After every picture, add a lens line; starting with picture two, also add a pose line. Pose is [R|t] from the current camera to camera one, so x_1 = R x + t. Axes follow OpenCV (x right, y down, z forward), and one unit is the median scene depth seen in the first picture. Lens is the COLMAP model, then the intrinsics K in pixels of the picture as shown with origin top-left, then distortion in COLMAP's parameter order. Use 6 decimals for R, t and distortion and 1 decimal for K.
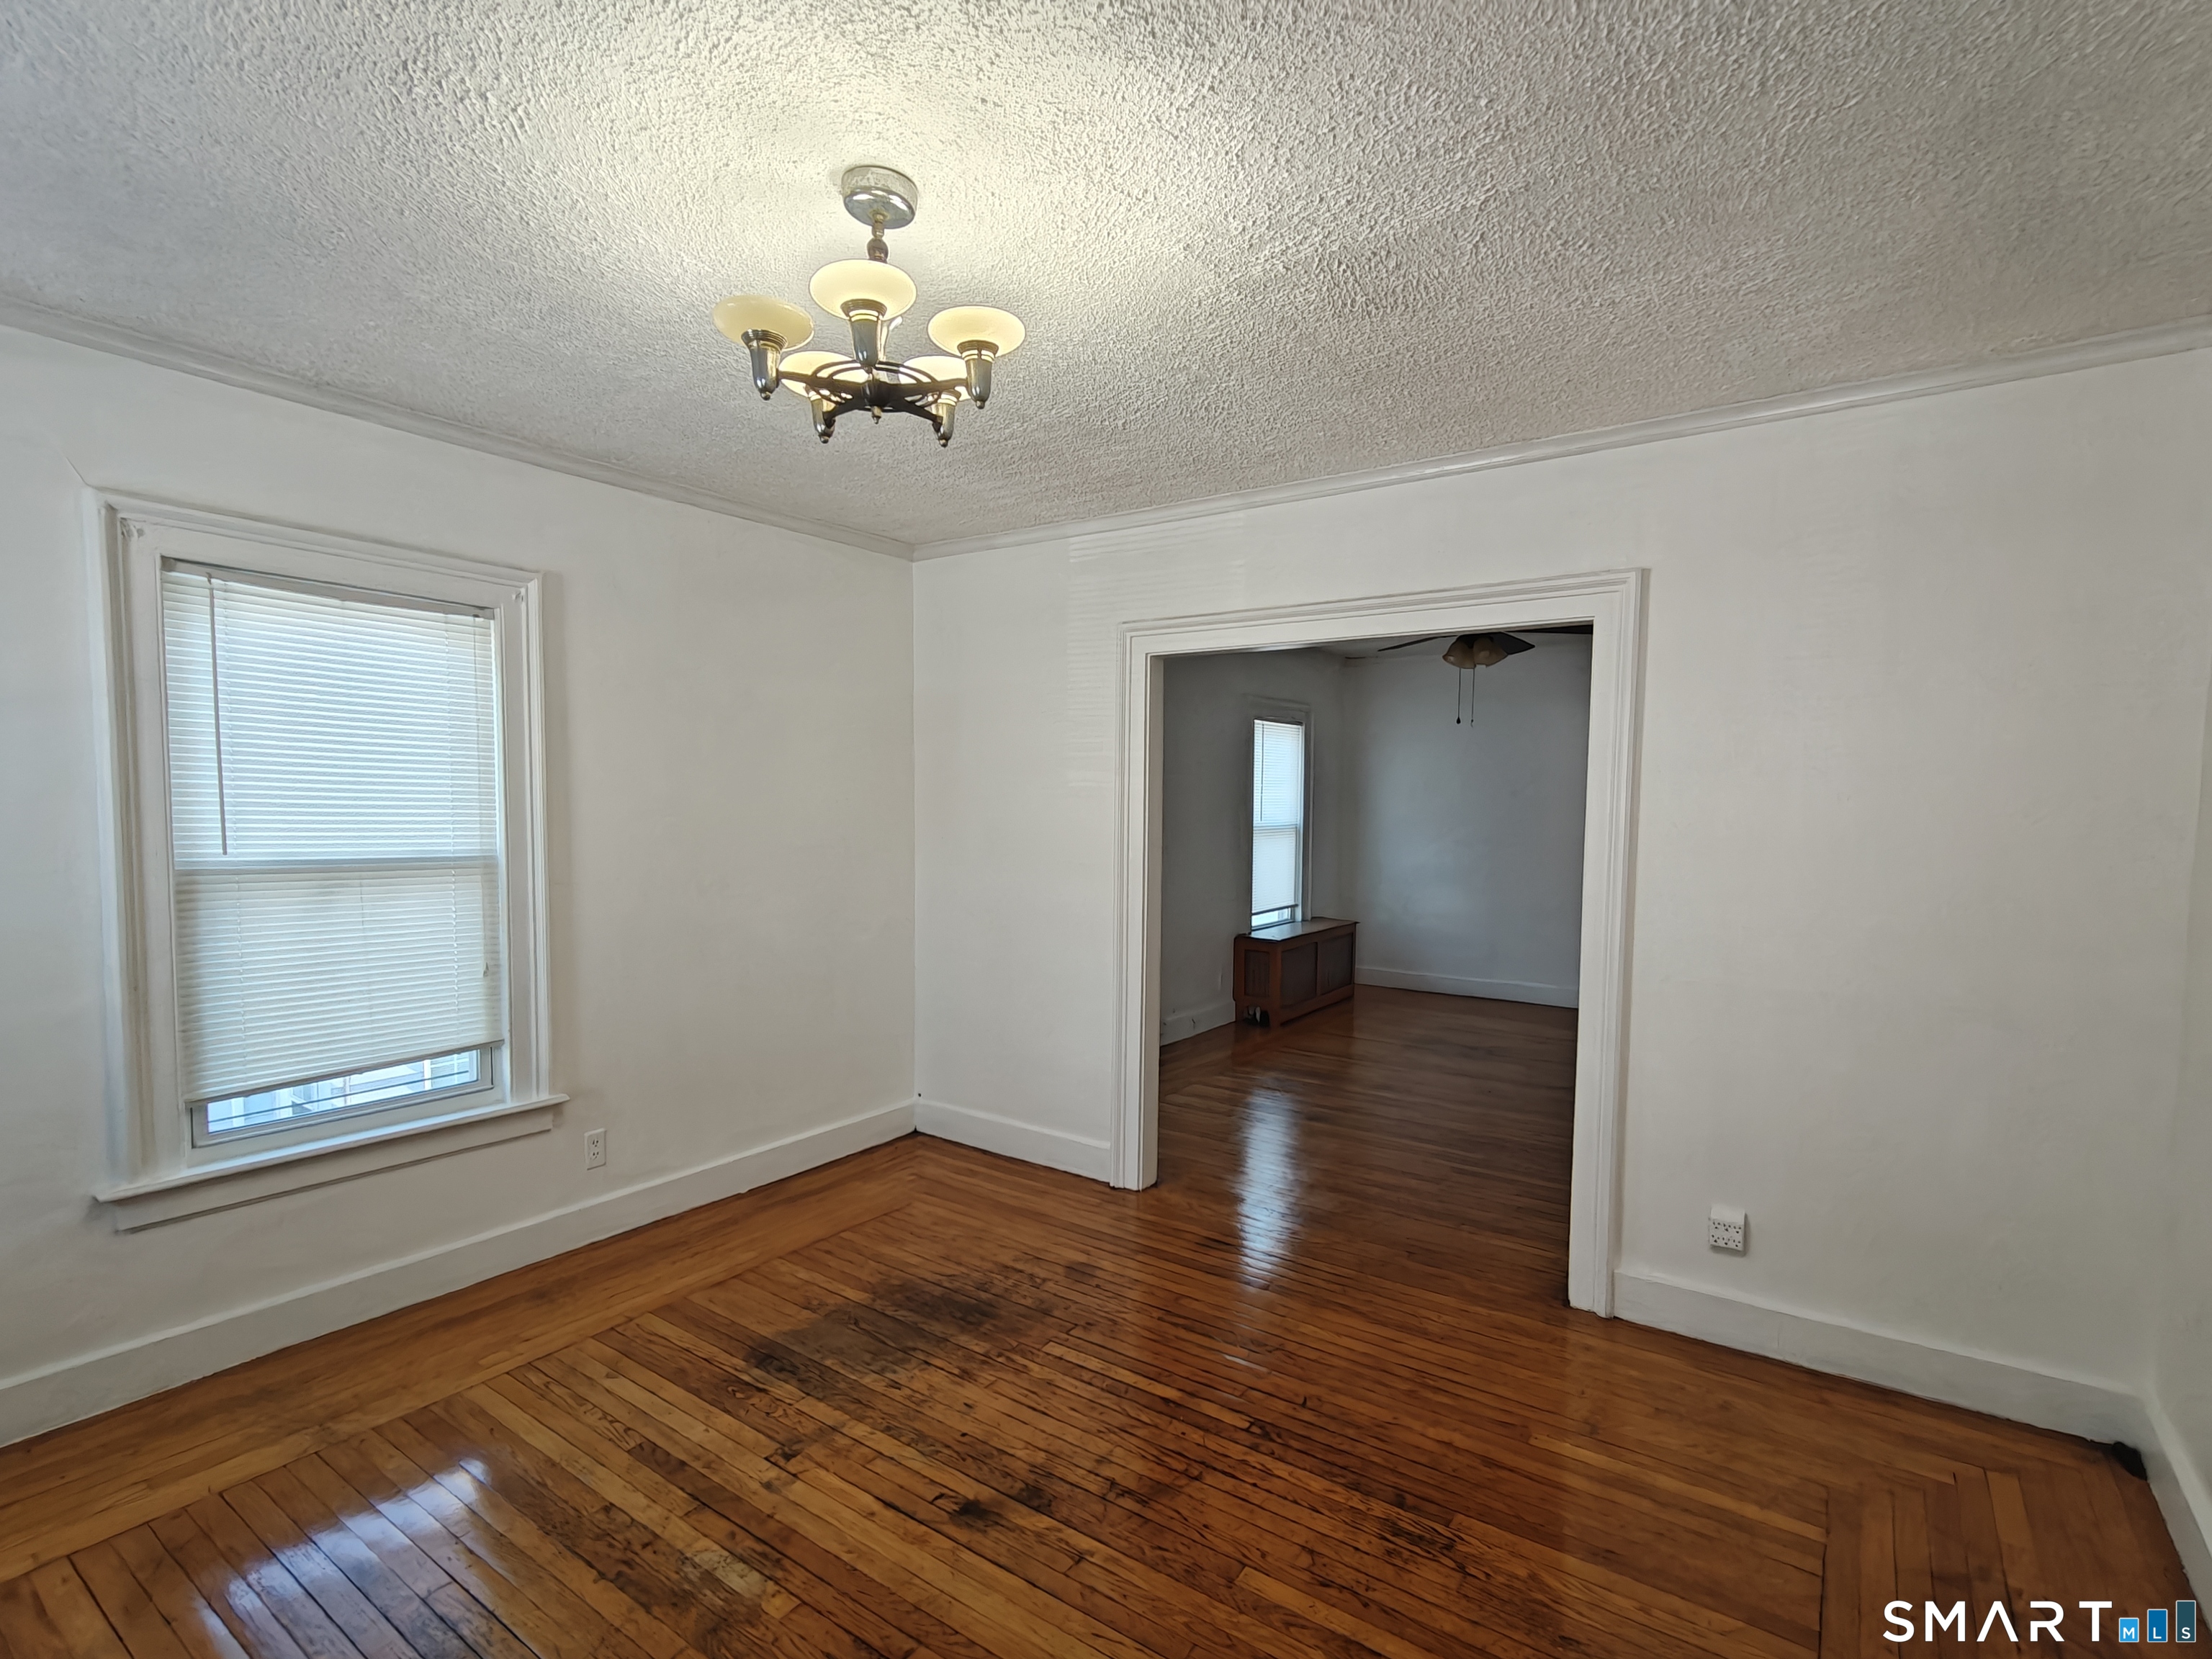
lens RADIAL K [[1062.1, 0, 1103.4], [0, 1062.1, 861.3], [0, 0, 1]] dist [0.009324, 0.000381]
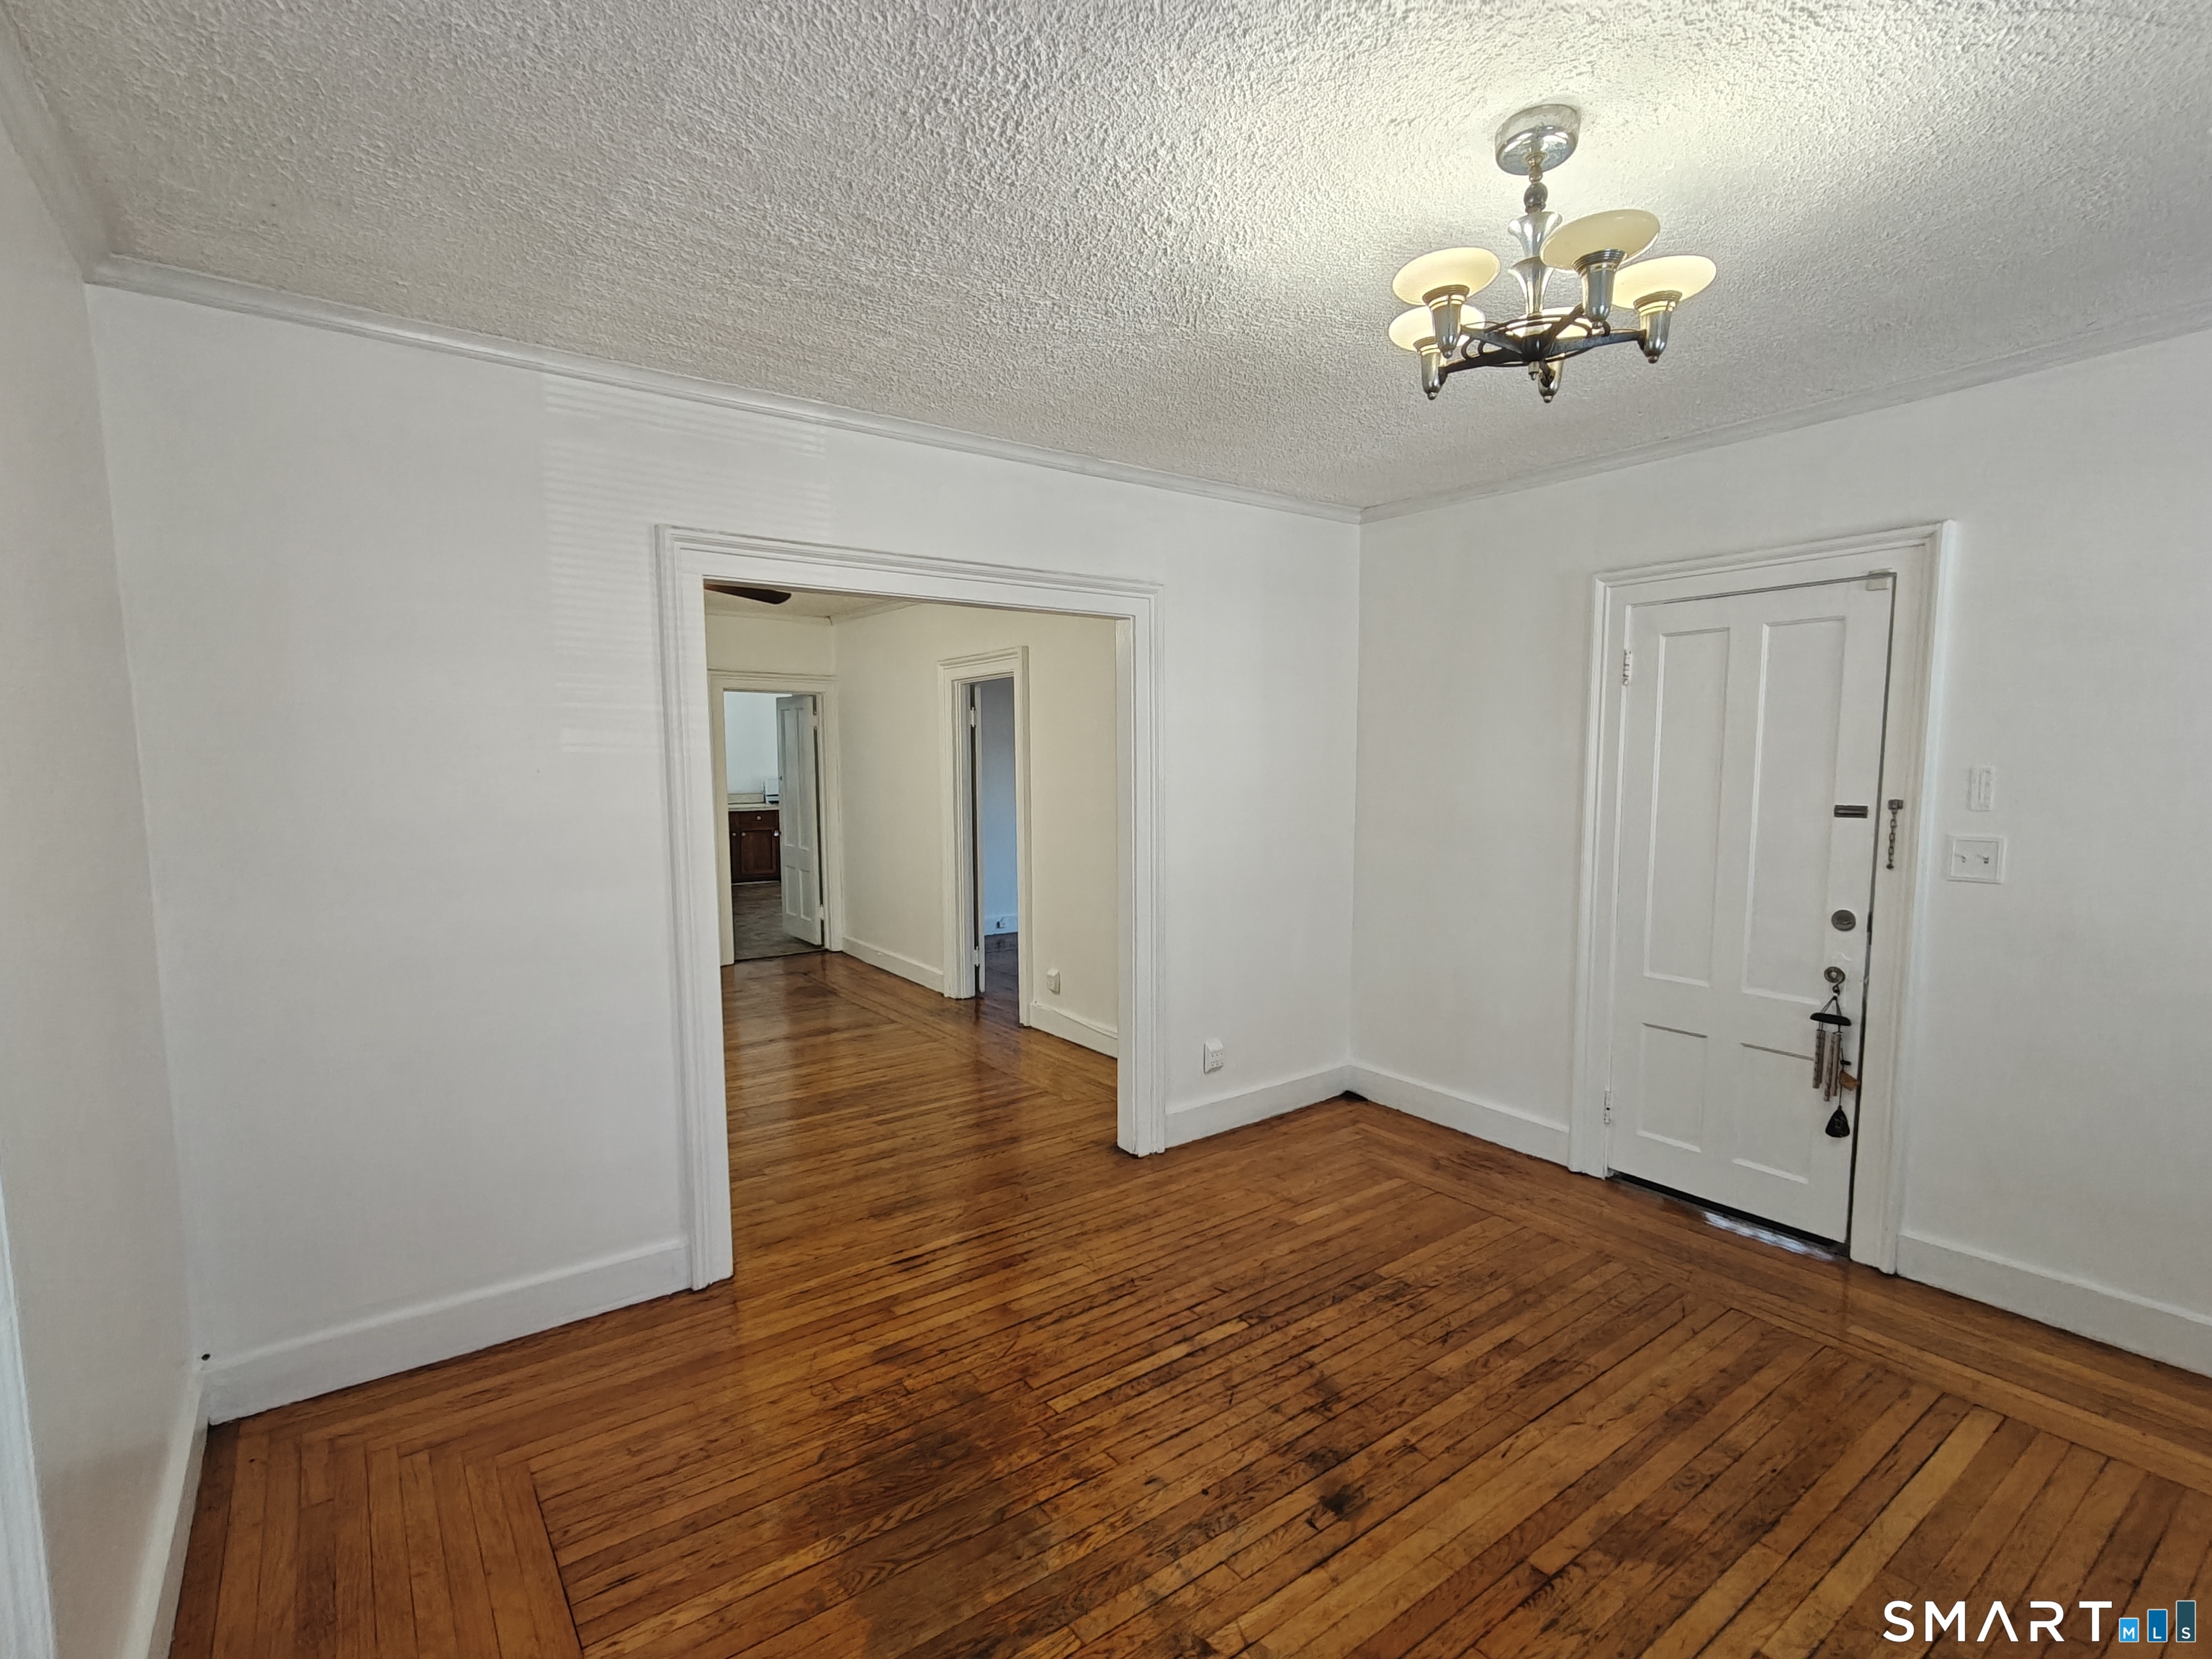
lens RADIAL K [[1062.1, 0, 1103.4], [0, 1062.1, 861.3], [0, 0, 1]] dist [0.009324, 0.000381]
pose [[0.314330, -0.103622, 0.943641, -0.846956], [0.067698, 0.993941, 0.086595, -0.056782], [-0.946897, 0.036664, 0.319440, 0.705078]]
